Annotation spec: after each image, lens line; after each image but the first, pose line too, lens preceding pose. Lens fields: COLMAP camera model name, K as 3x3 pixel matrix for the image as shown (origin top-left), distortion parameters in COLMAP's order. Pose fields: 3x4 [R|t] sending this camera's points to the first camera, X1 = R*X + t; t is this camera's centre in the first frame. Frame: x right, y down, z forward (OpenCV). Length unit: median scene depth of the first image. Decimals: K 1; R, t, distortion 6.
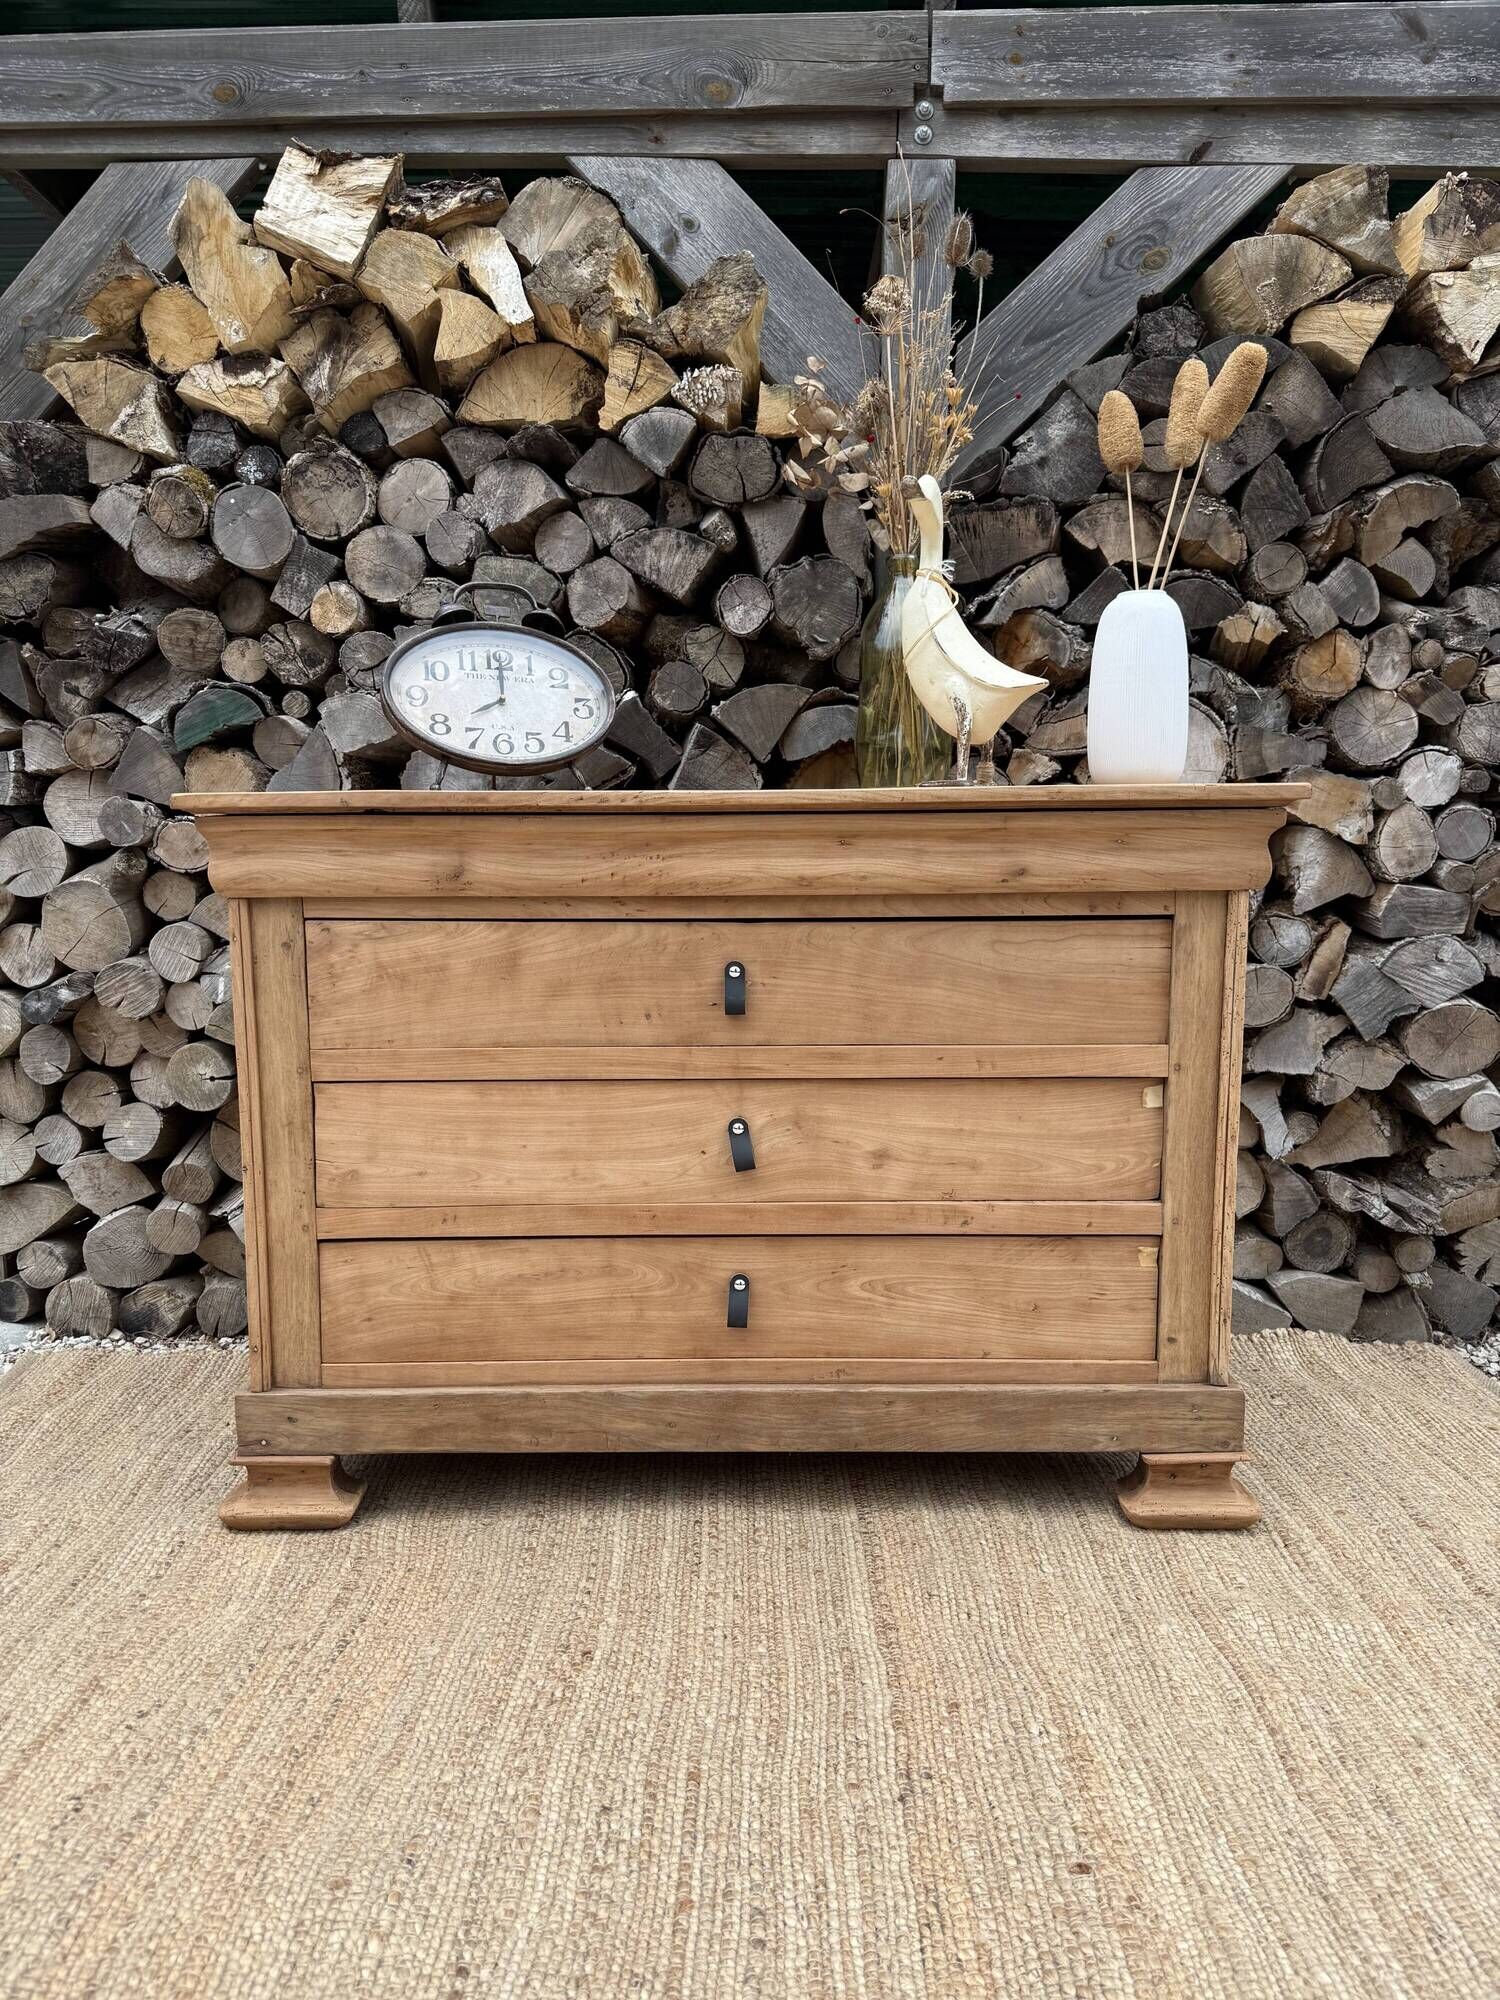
lens RADIAL K [[1417.4, 0, 752.2], [0, 1417.4, 1005.9], [0, 0, 1]] dist [0.019901, -0.027625]
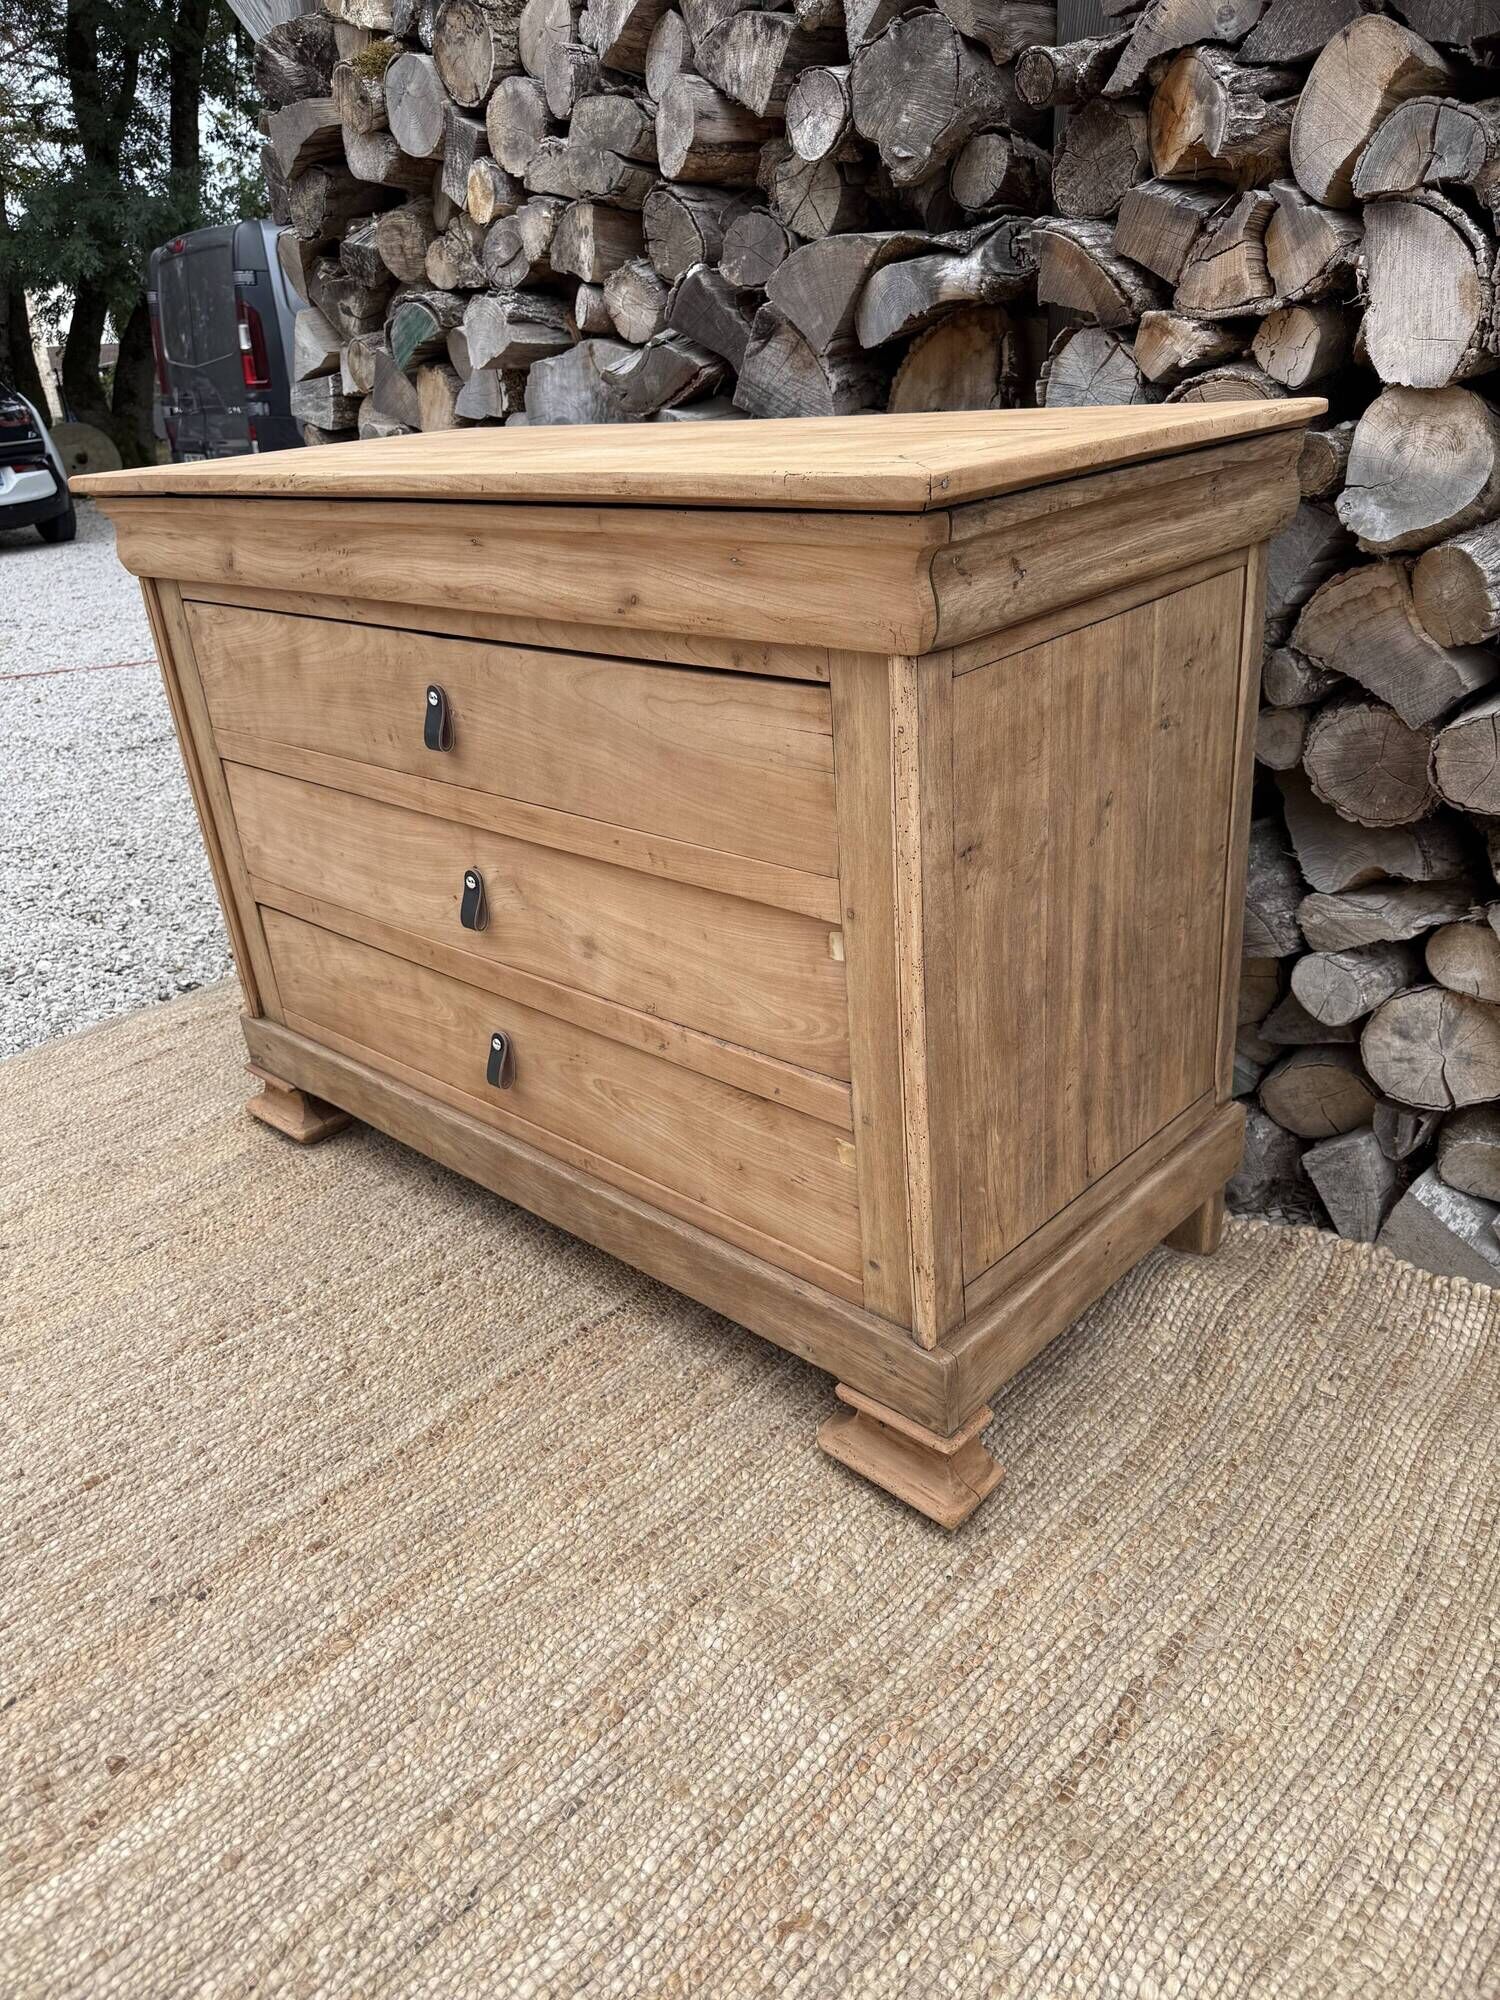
lens RADIAL K [[1417.4, 0, 748.5], [0, 1417.4, 990.2], [0, 0, 1]] dist [0.019901, -0.027625]
pose [[0.725263, 0.239092, -0.645623, 0.537480], [-0.013599, 0.942554, 0.333777, -0.109033], [0.688338, -0.233296, 0.686851, 0.388255]]
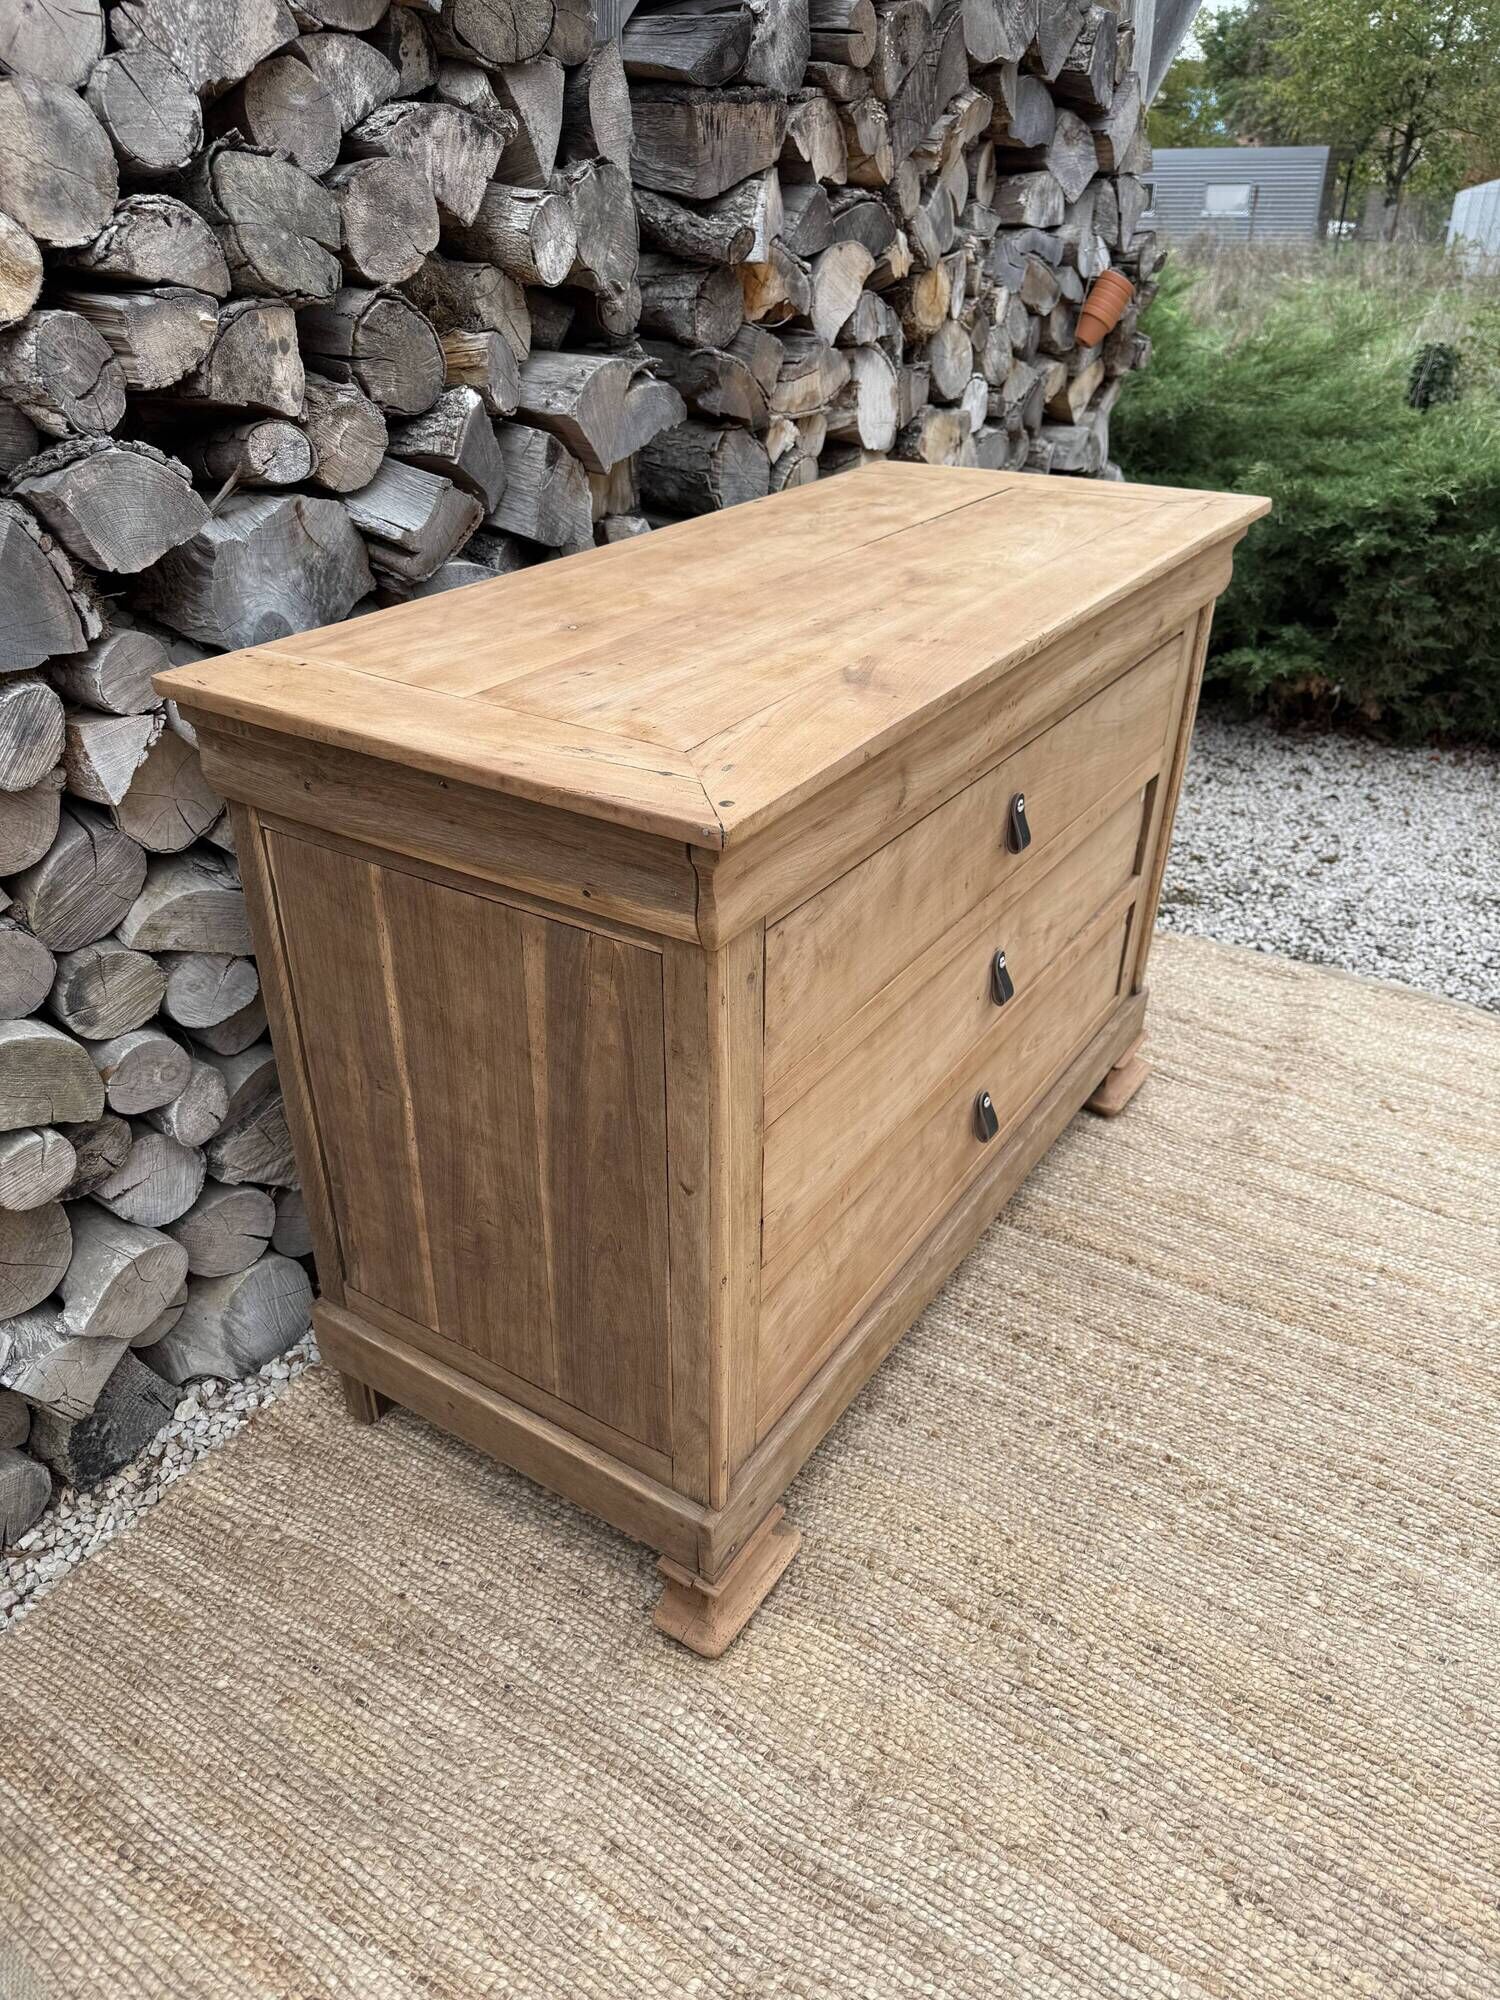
lens RADIAL K [[1417.4, 0, 745.1], [0, 1417.4, 1008.7], [0, 0, 1]] dist [0.019901, -0.027625]
pose [[0.540704, -0.418493, 0.729728, -0.625482], [0.099907, 0.893279, 0.438260, -0.244311], [-0.835259, -0.164064, 0.524809, 0.494886]]
